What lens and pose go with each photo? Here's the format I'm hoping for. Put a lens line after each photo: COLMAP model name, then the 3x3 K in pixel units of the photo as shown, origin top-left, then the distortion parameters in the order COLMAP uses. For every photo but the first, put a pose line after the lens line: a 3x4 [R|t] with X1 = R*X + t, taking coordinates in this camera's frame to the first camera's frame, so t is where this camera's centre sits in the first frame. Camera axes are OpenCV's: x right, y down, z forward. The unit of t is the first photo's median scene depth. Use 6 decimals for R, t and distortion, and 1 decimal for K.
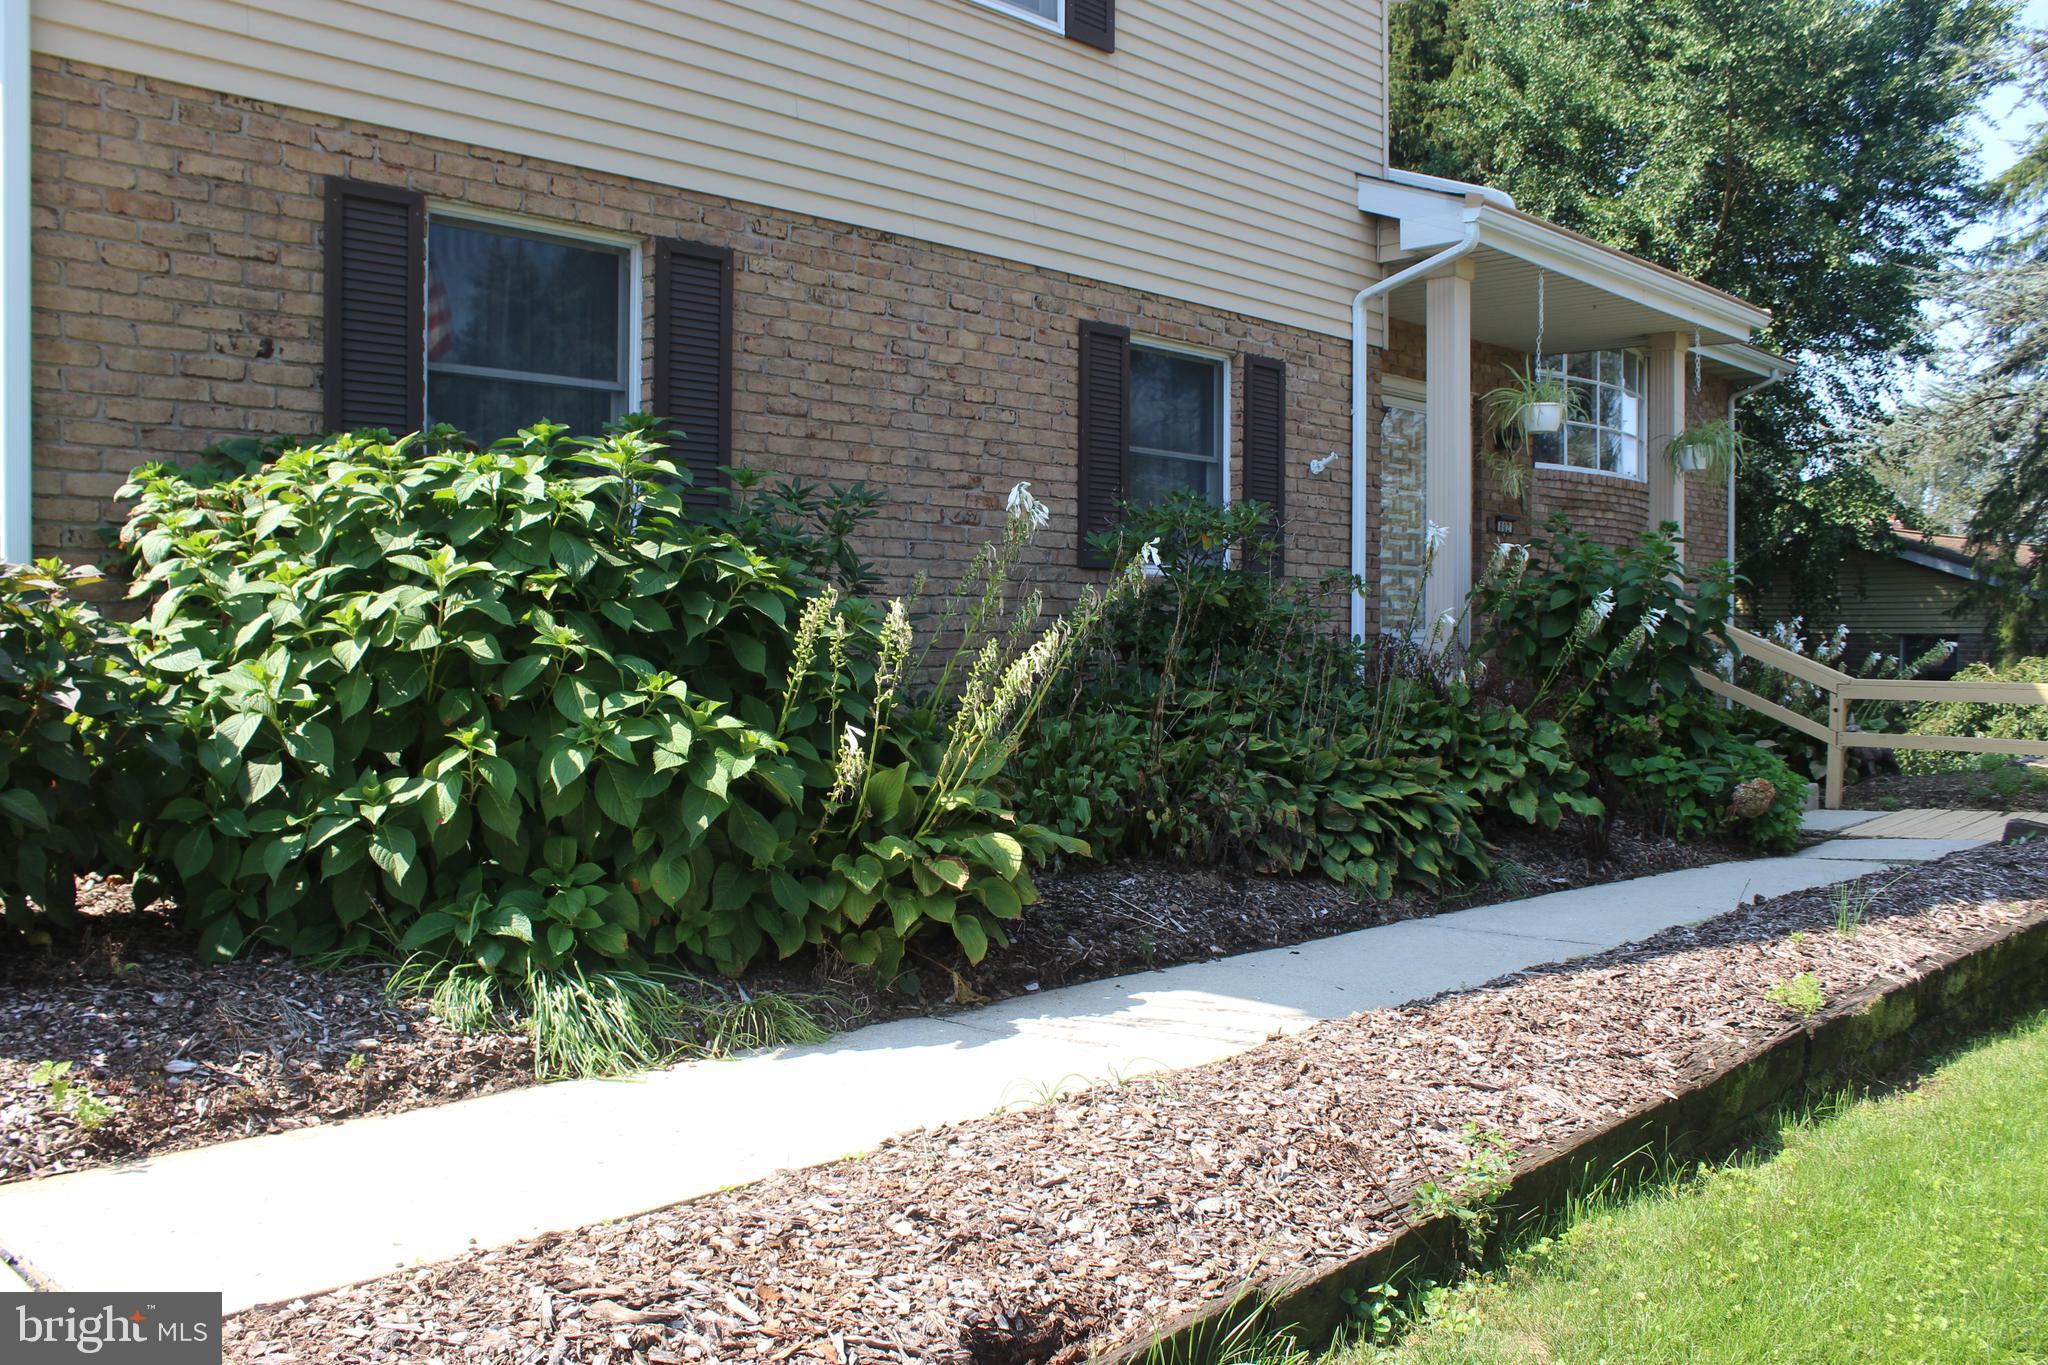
lens RADIAL K [[1625.0, 0, 1024.0], [0, 1625.0, 682.5], [0, 0, 1]] dist [-0.169817, 0.160728]
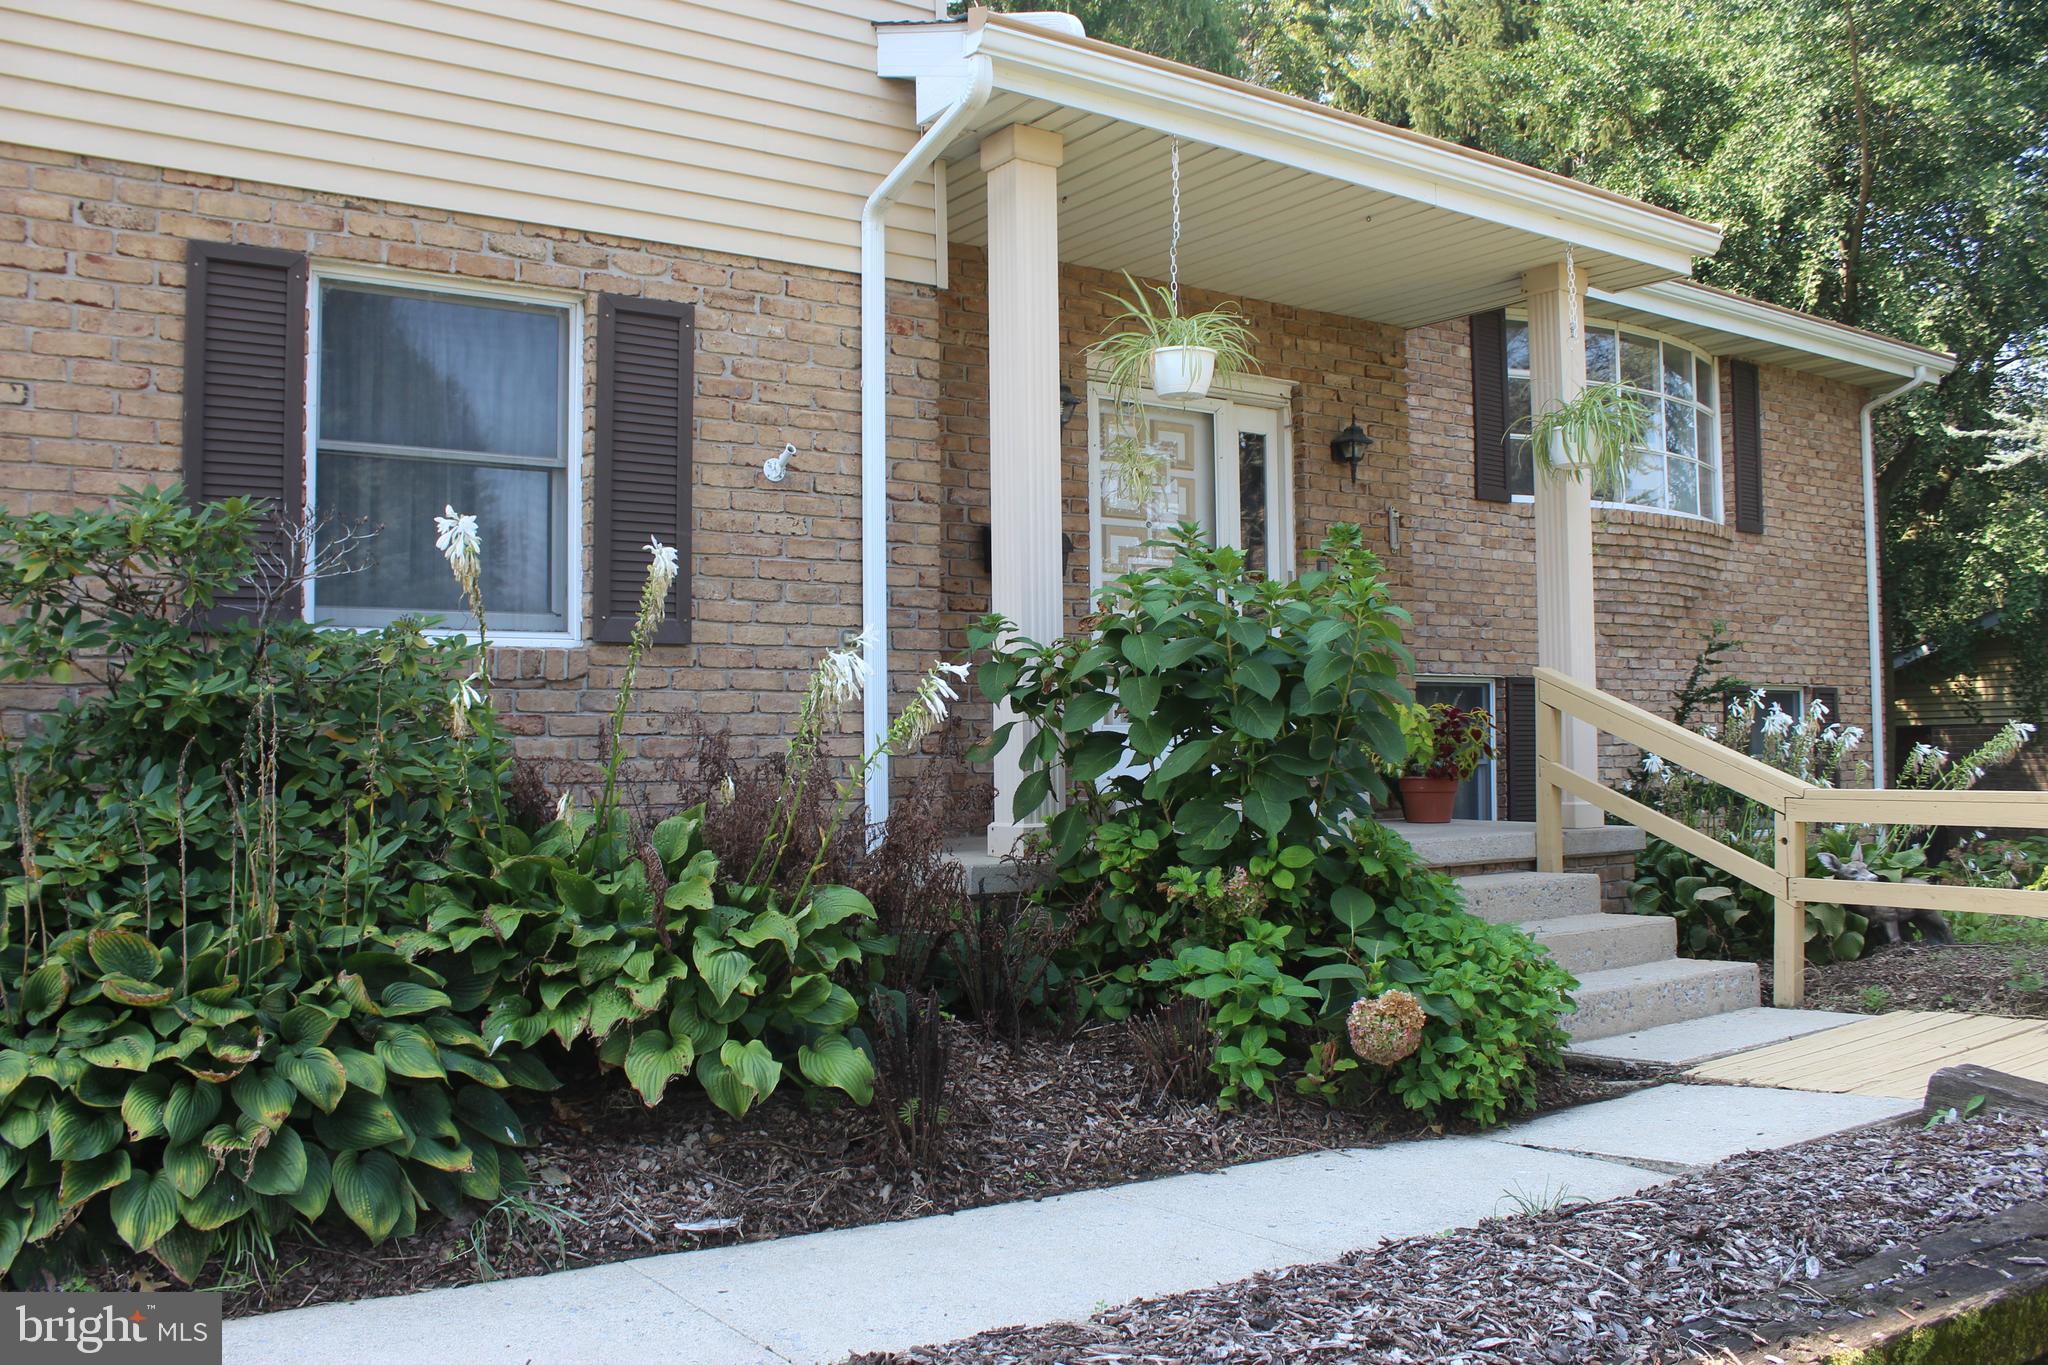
lens RADIAL K [[1680.4, 0, 993.7], [0, 1680.4, 696.4], [0, 0, 1]] dist [-0.173633, 0.149914]
pose [[0.983789, -0.016026, -0.178610, 0.371777], [0.006561, 0.998548, -0.053459, -0.008703], [0.179207, 0.051421, 0.982467, 0.363809]]
